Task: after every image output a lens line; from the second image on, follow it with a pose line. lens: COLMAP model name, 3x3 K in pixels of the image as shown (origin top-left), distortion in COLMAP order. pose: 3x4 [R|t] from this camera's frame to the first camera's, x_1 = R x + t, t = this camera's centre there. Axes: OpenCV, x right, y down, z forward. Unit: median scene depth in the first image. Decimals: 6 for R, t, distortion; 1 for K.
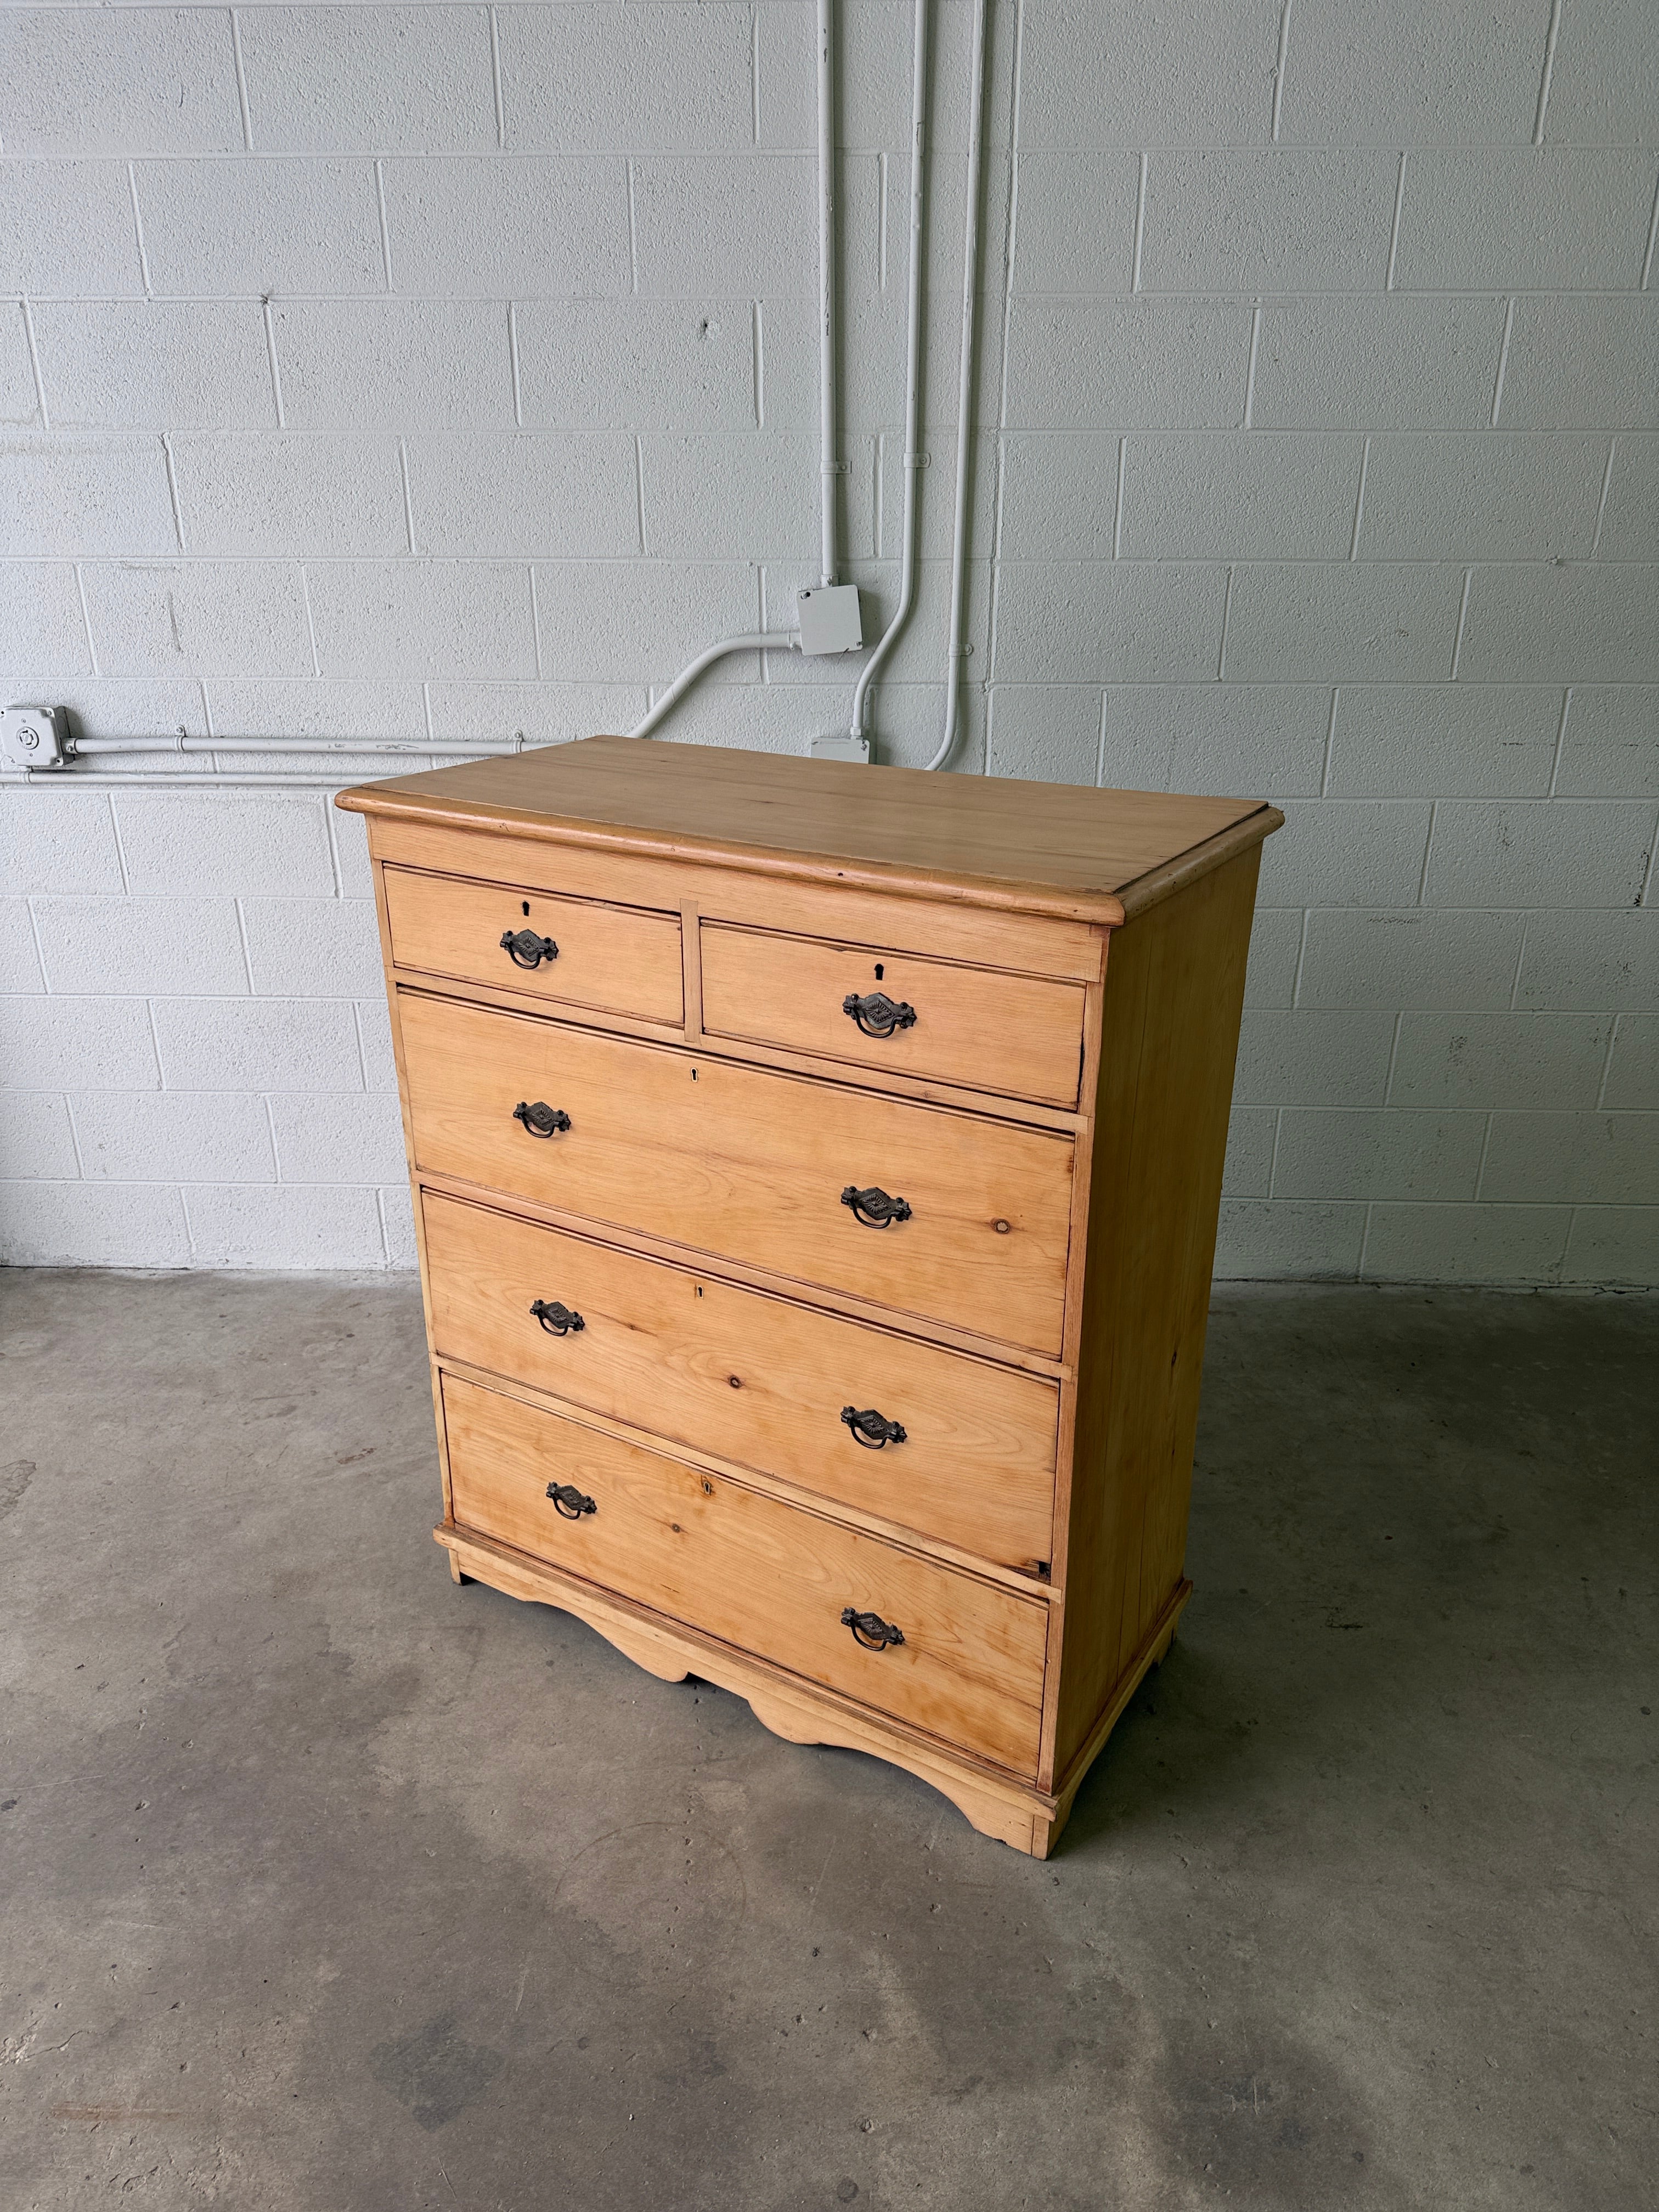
lens RADIAL K [[1554.7, 0, 830.4], [0, 1554.7, 1107.5], [0, 0, 1]] dist [0.013862, -0.017013]
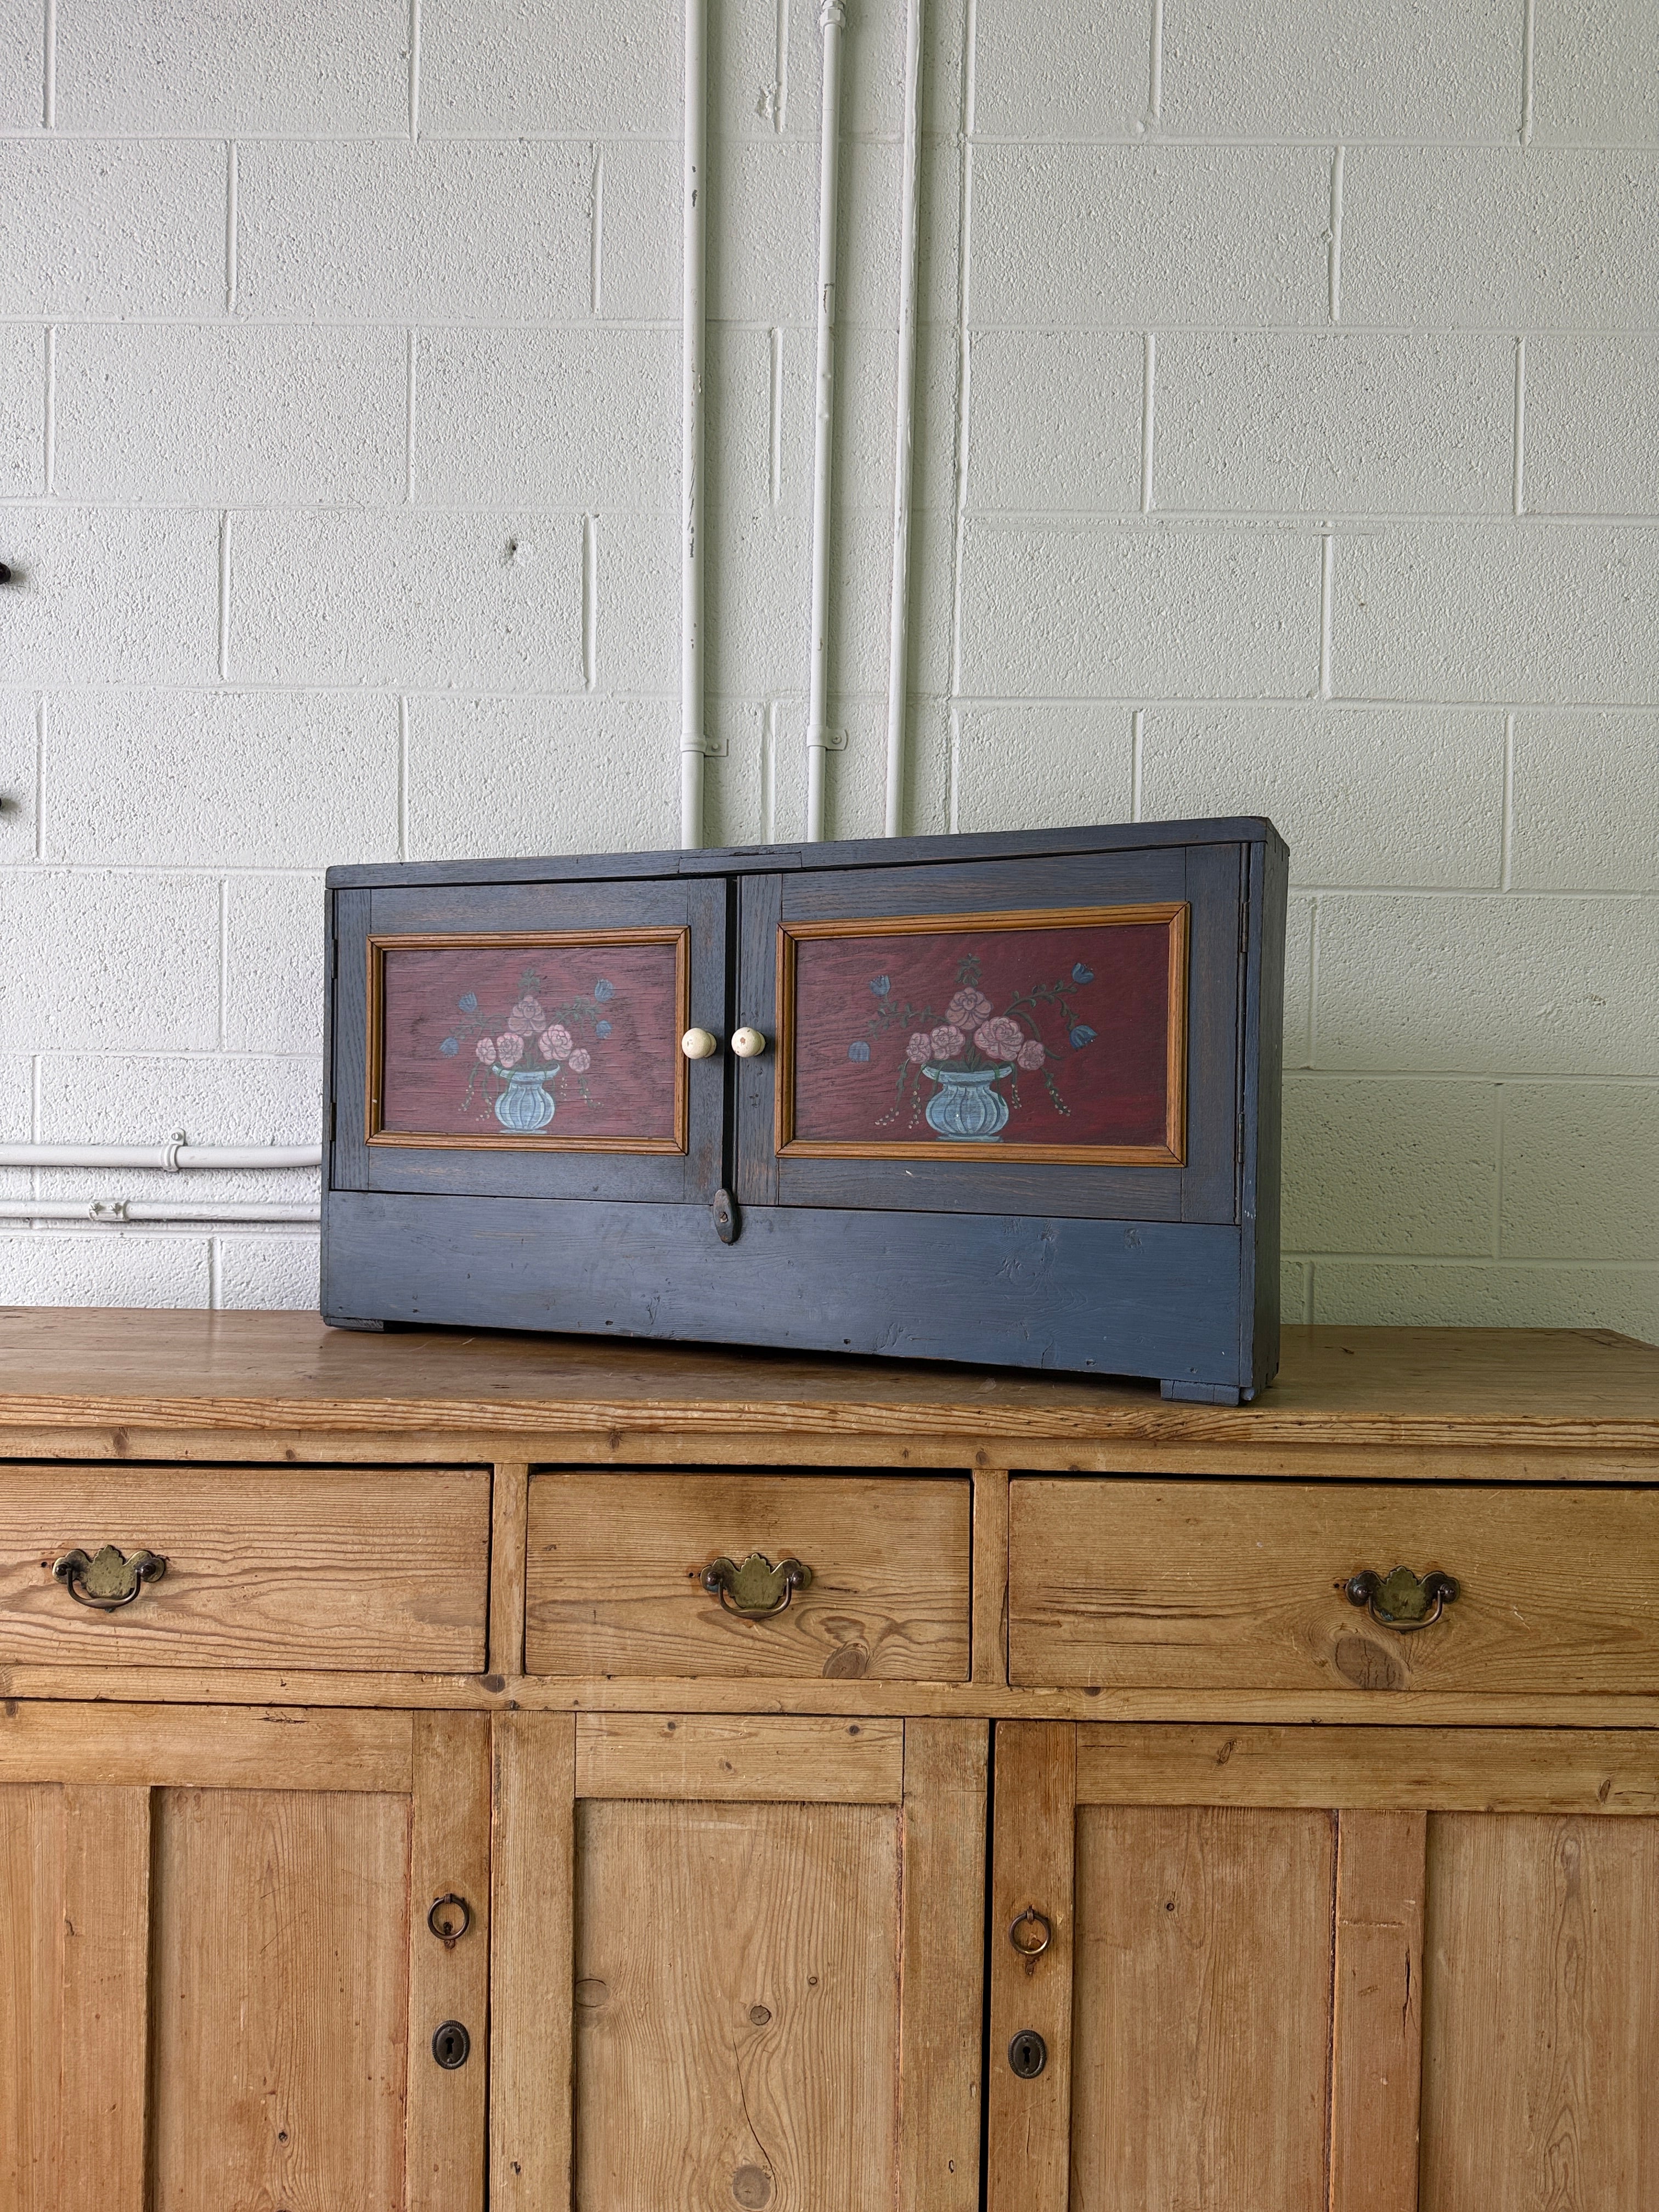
lens RADIAL K [[1562.6, 0, 829.5], [0, 1562.6, 1106.0], [0, 0, 1]] dist [0.007615, -0.012670]
pose [[0.999719, 0.017207, 0.016304, 0.051482], [-0.009880, 0.927690, -0.373222, -0.027627], [-0.021547, 0.372956, 0.927599, 0.475092]]
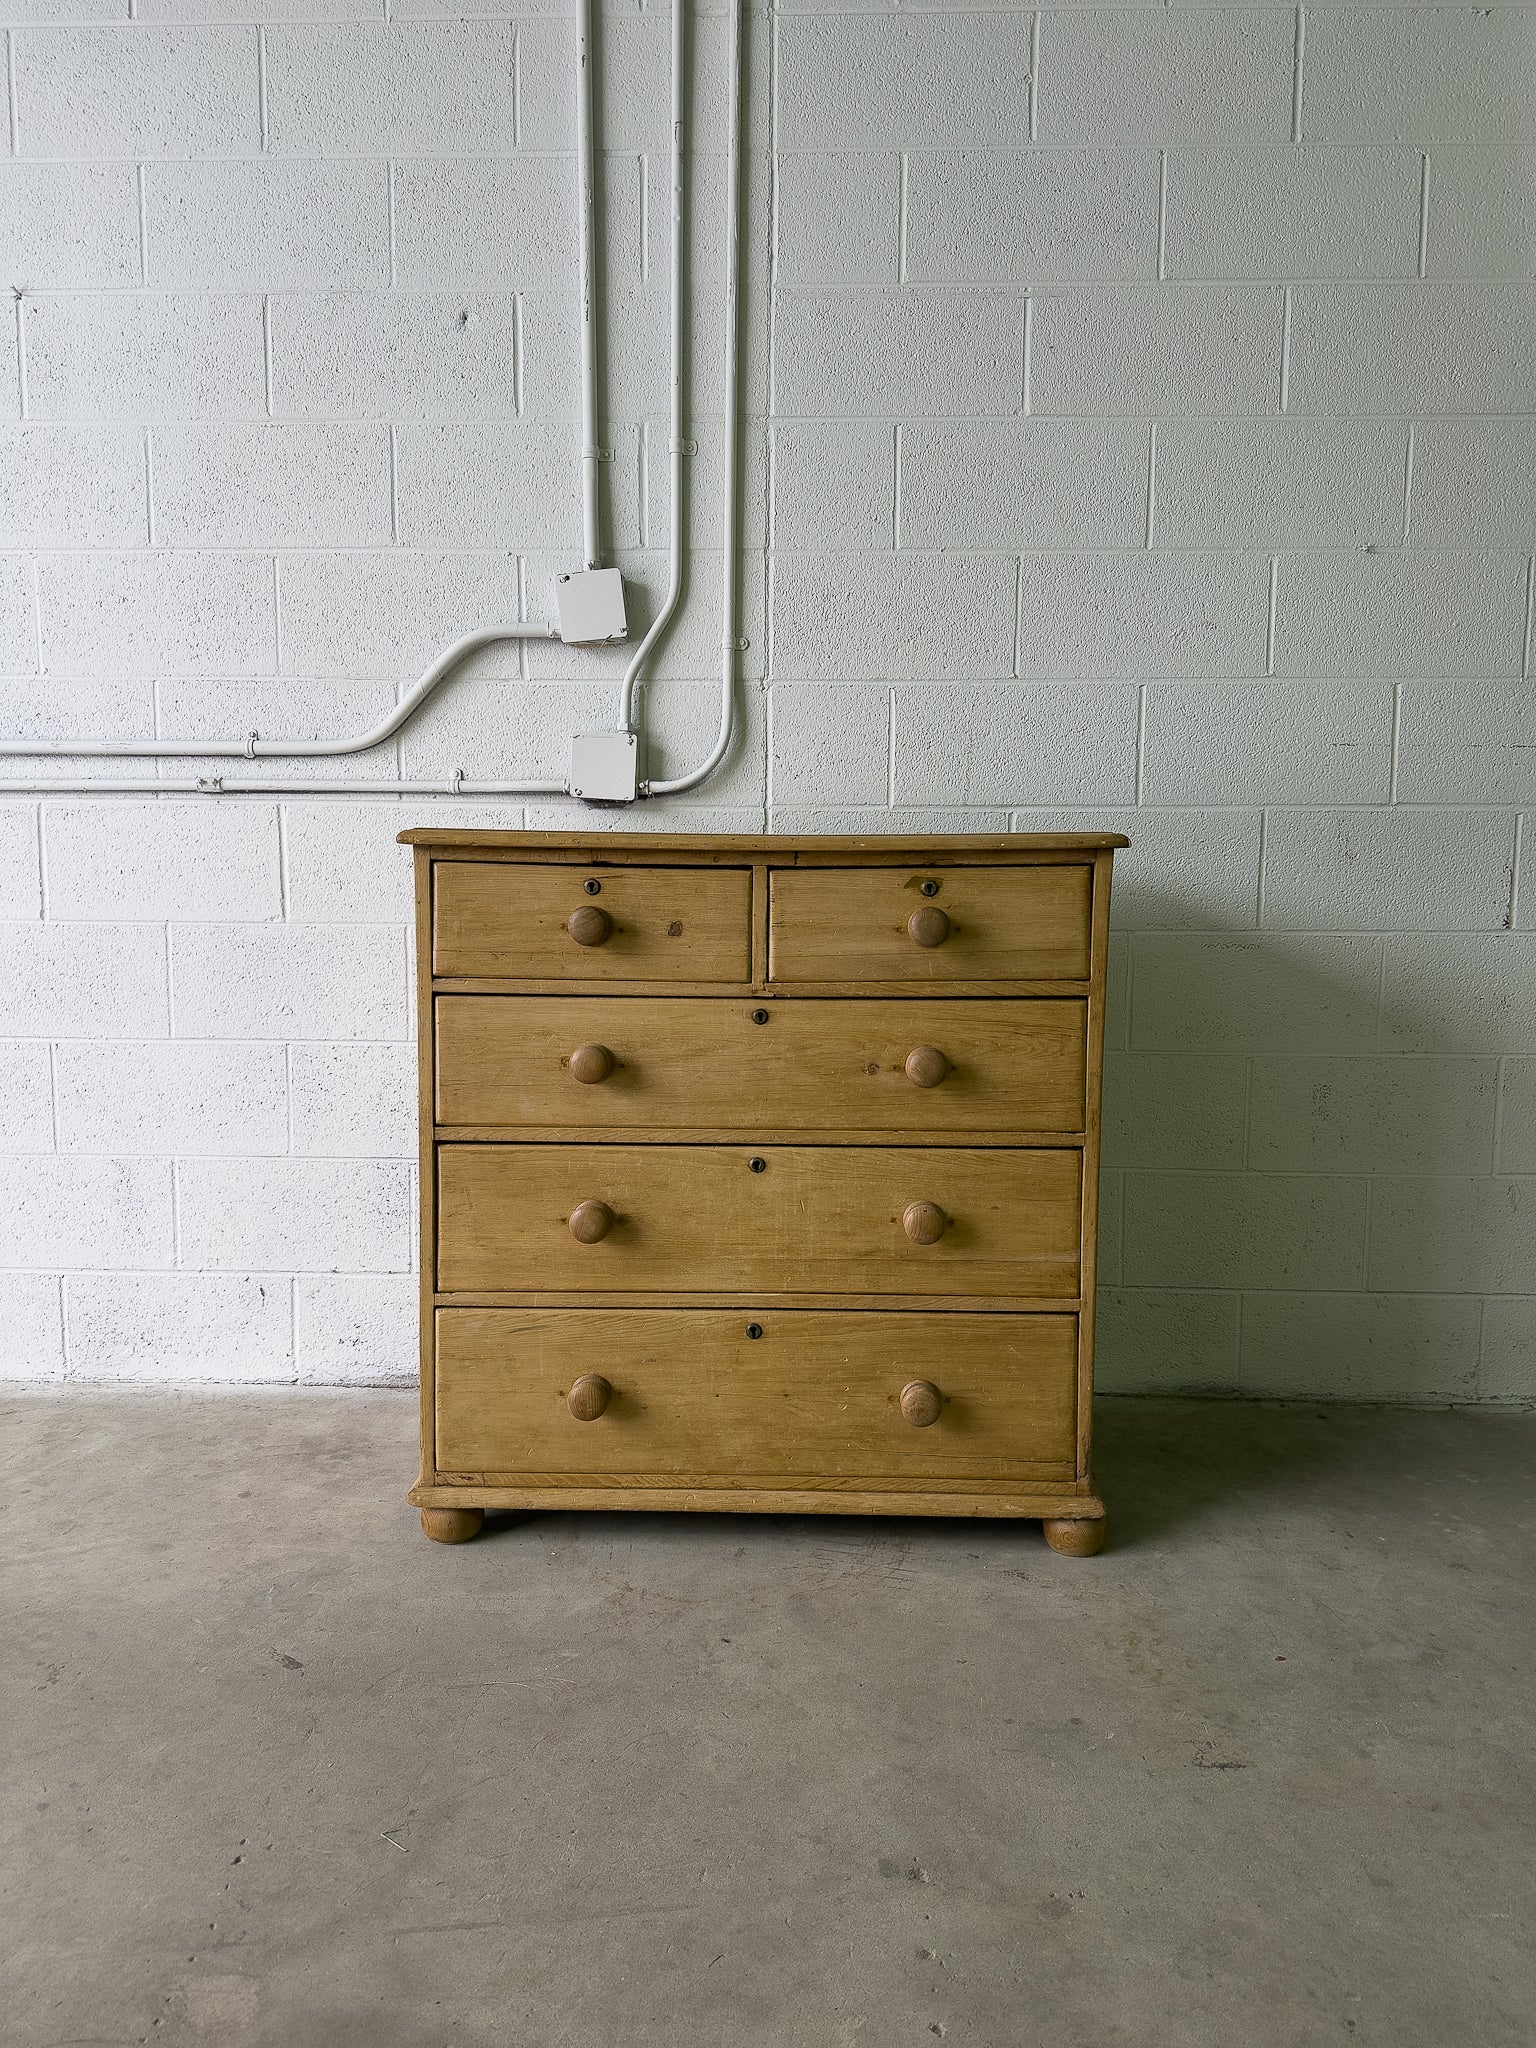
lens RADIAL K [[1446.7, 0, 768.0], [0, 1446.7, 1024.0], [0, 0, 1]] dist [0.007615, -0.012670]
pose [[0.999976, 0.006421, -0.002699, 0.118519], [-0.006925, 0.958144, -0.286203, 0.185509], [0.000748, 0.286215, 0.958165, 0.267183]]
